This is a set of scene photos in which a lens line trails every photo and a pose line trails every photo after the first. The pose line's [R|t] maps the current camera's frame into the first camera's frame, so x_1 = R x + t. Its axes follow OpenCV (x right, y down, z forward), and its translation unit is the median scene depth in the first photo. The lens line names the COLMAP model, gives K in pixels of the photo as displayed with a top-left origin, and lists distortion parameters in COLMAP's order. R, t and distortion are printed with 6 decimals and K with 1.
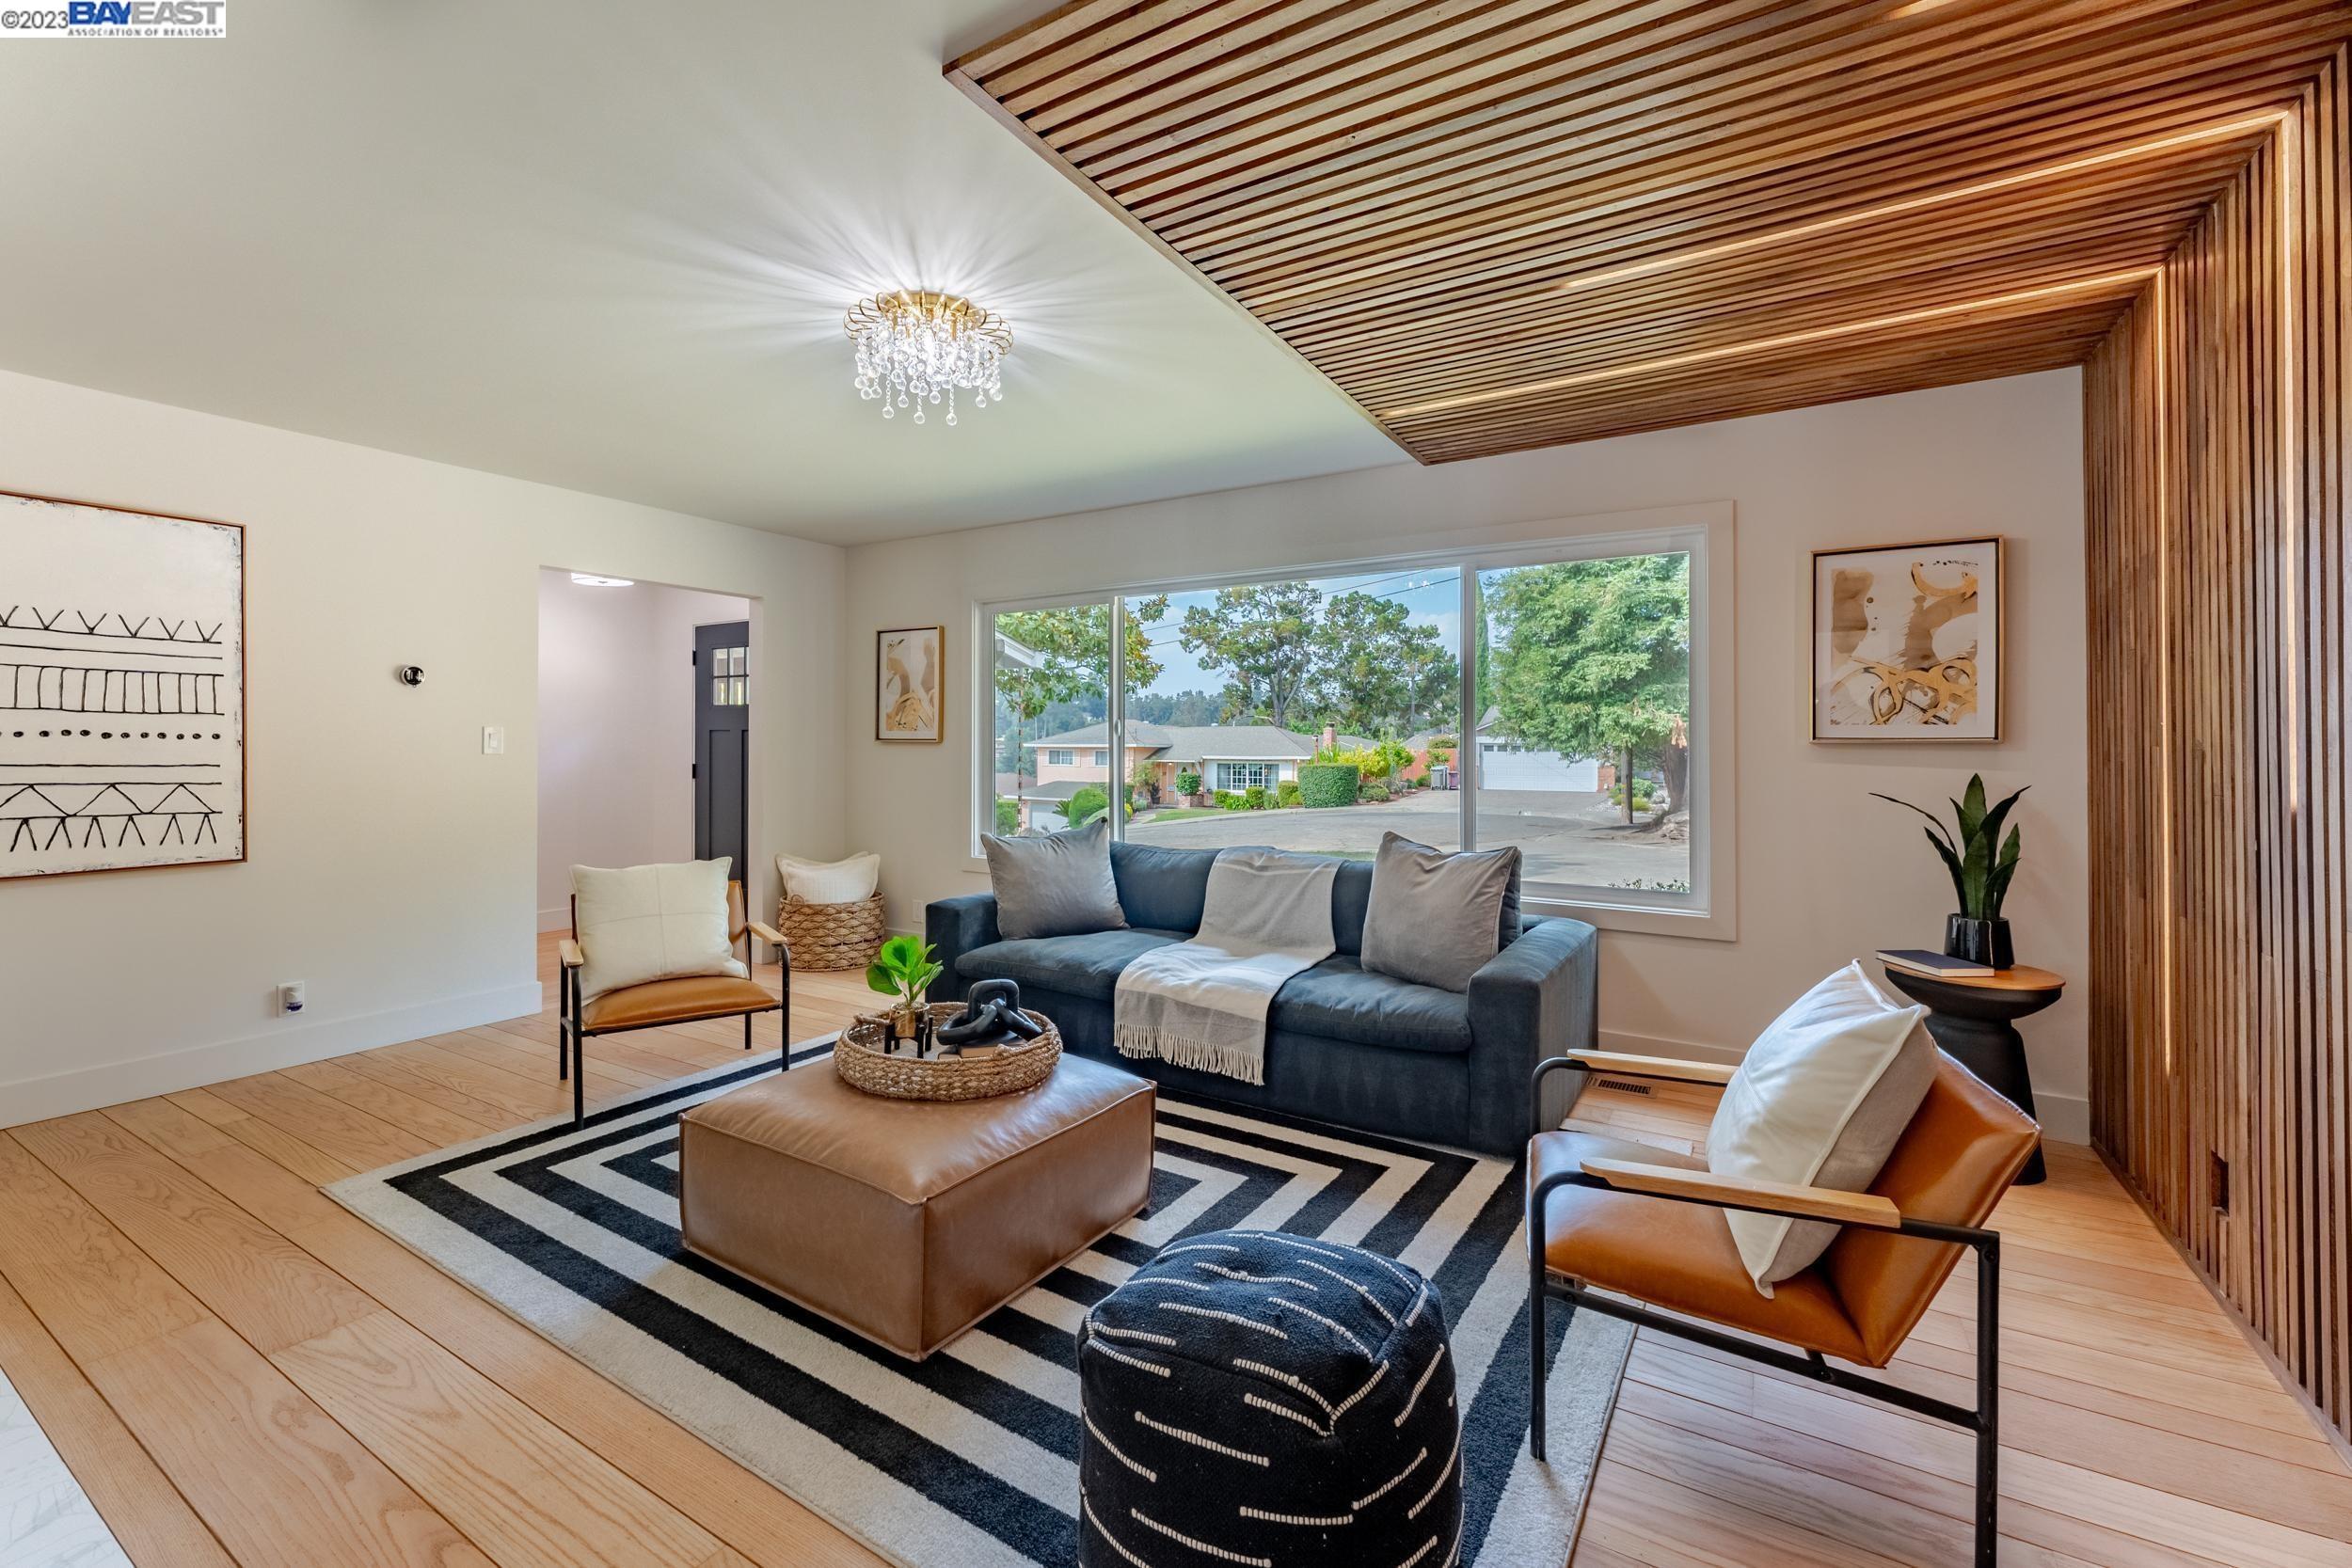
lens RADIAL K [[969.7, 0, 1182.4], [0, 969.7, 745.9], [0, 0, 1]] dist [0.001003, 0.000183]
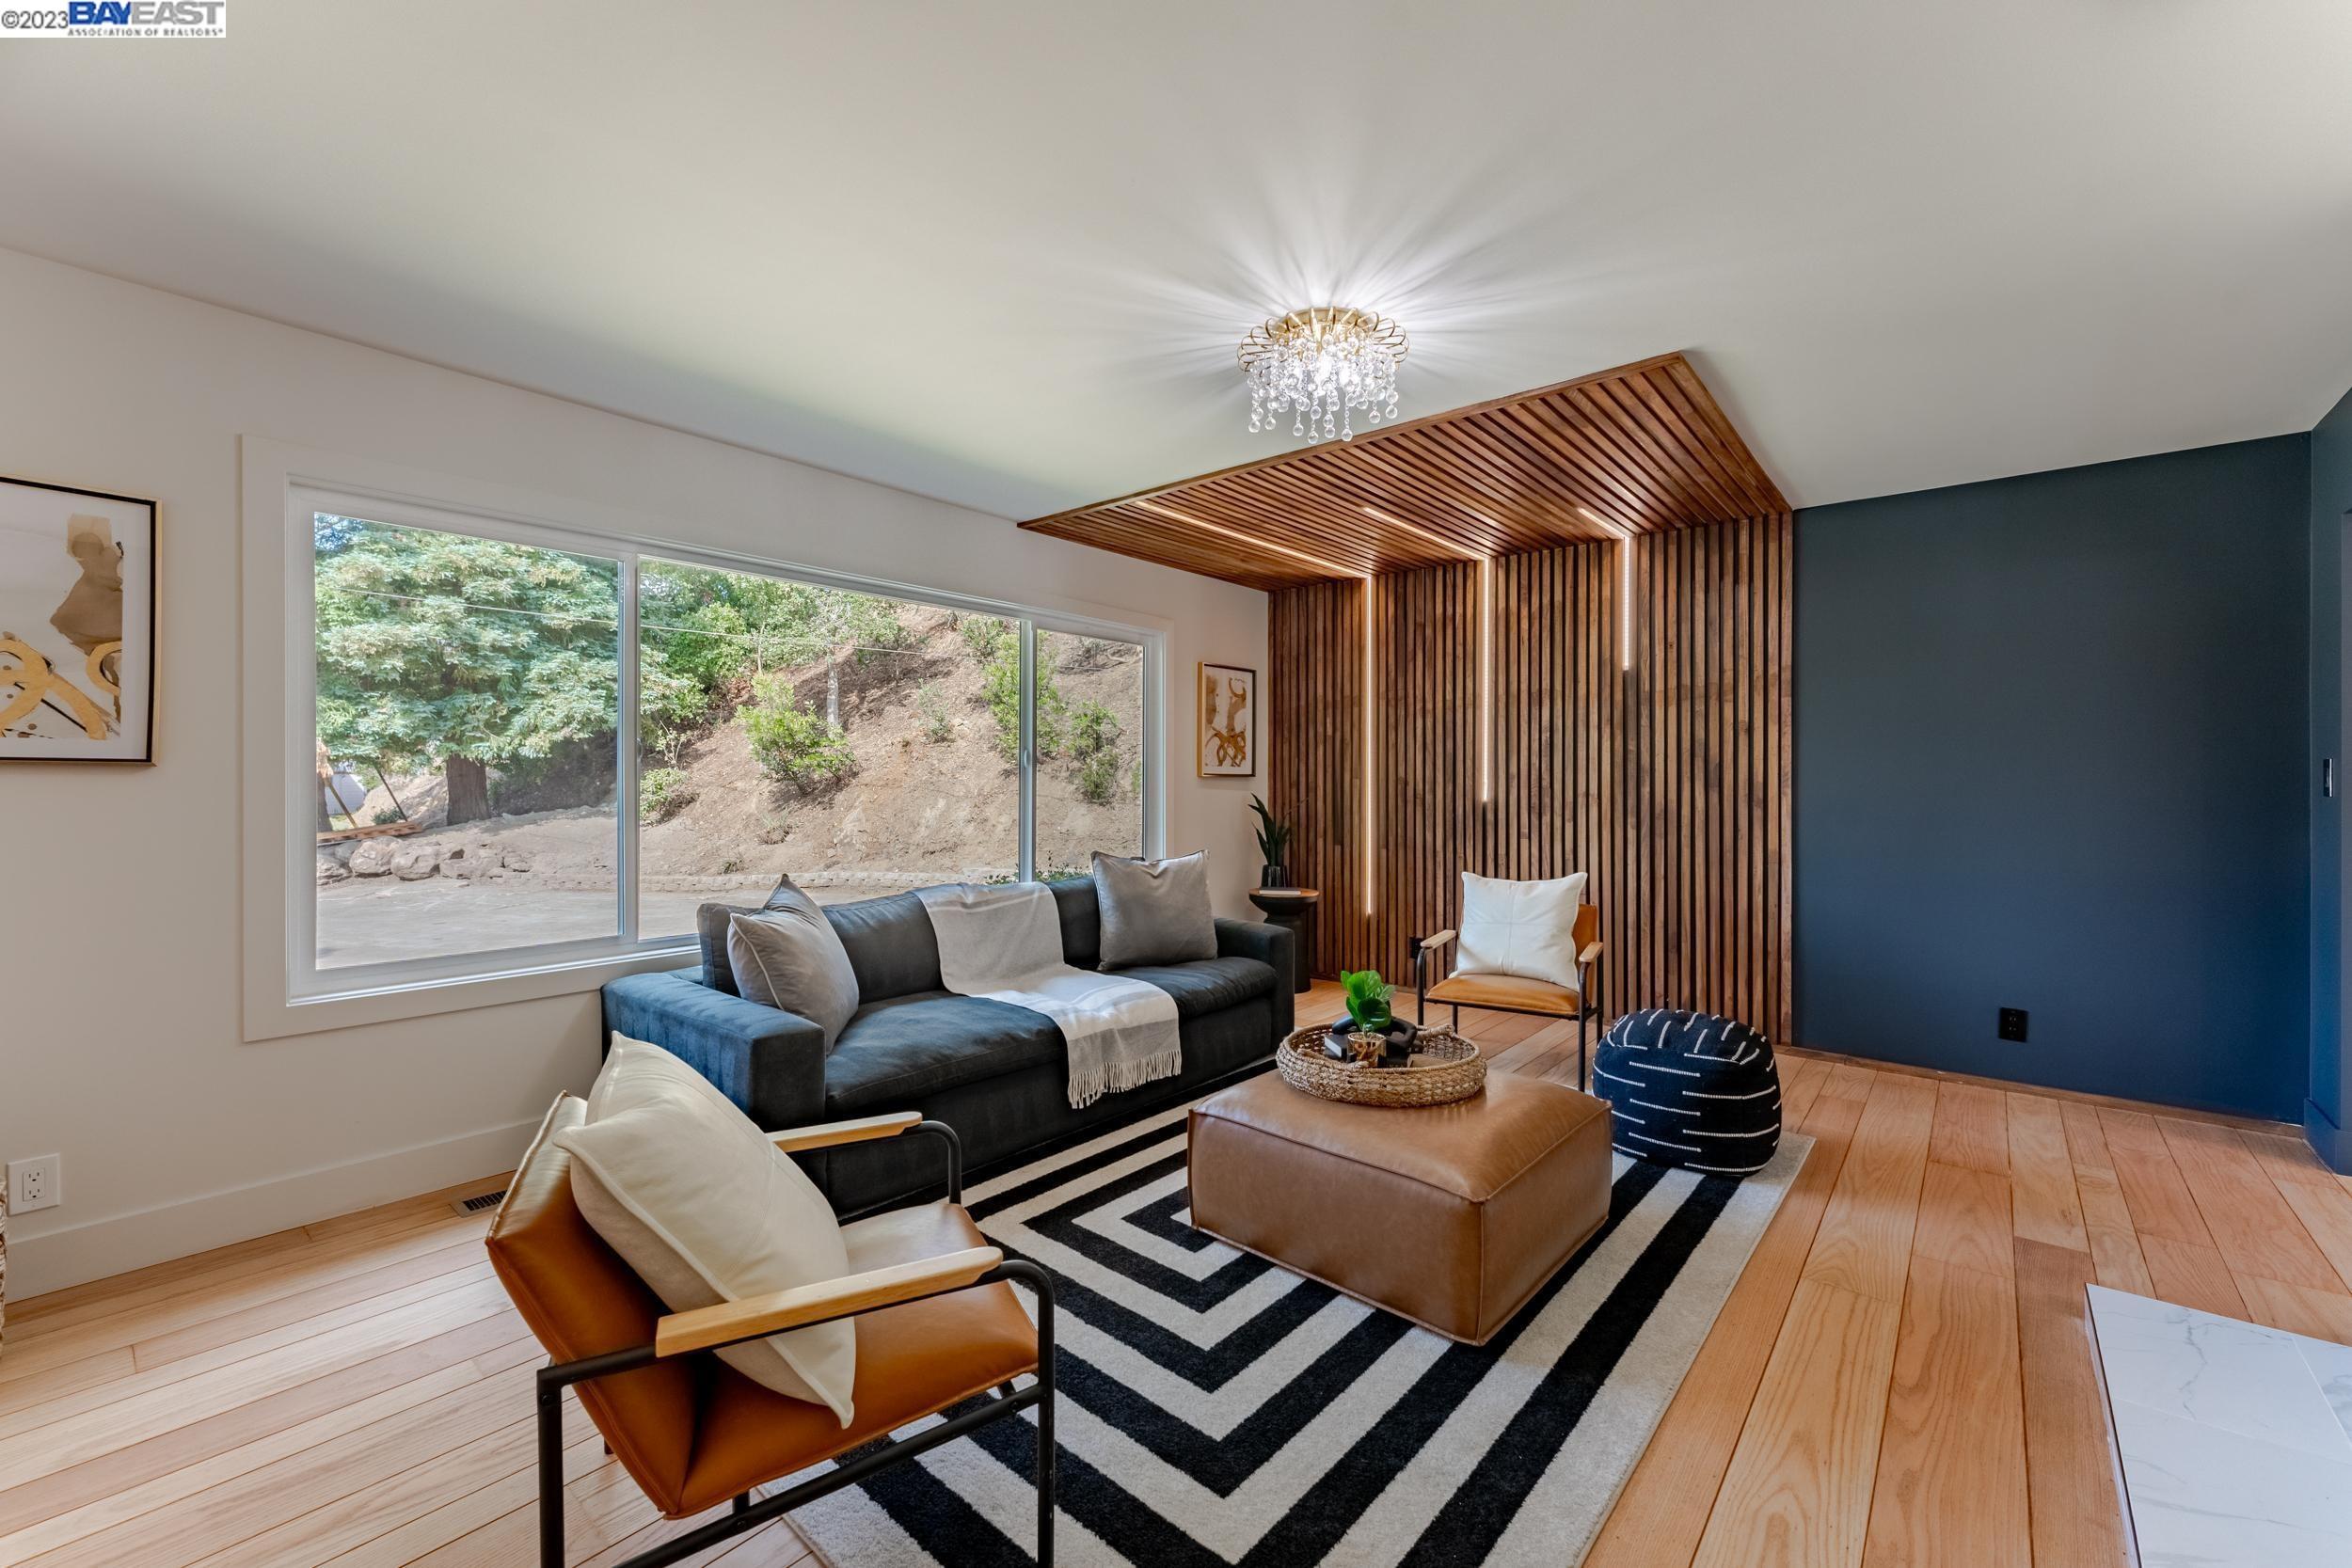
lens RADIAL K [[944.5, 0, 1176.0], [0, 944.5, 784.0], [0, 0, 1]] dist [-0.000164, -0.000052]
pose [[0.164890, -0.002218, 0.986310, -1.011949], [-0.000858, 0.999997, 0.002392, 0.005703], [-0.986312, -0.001241, 0.164887, 0.820396]]
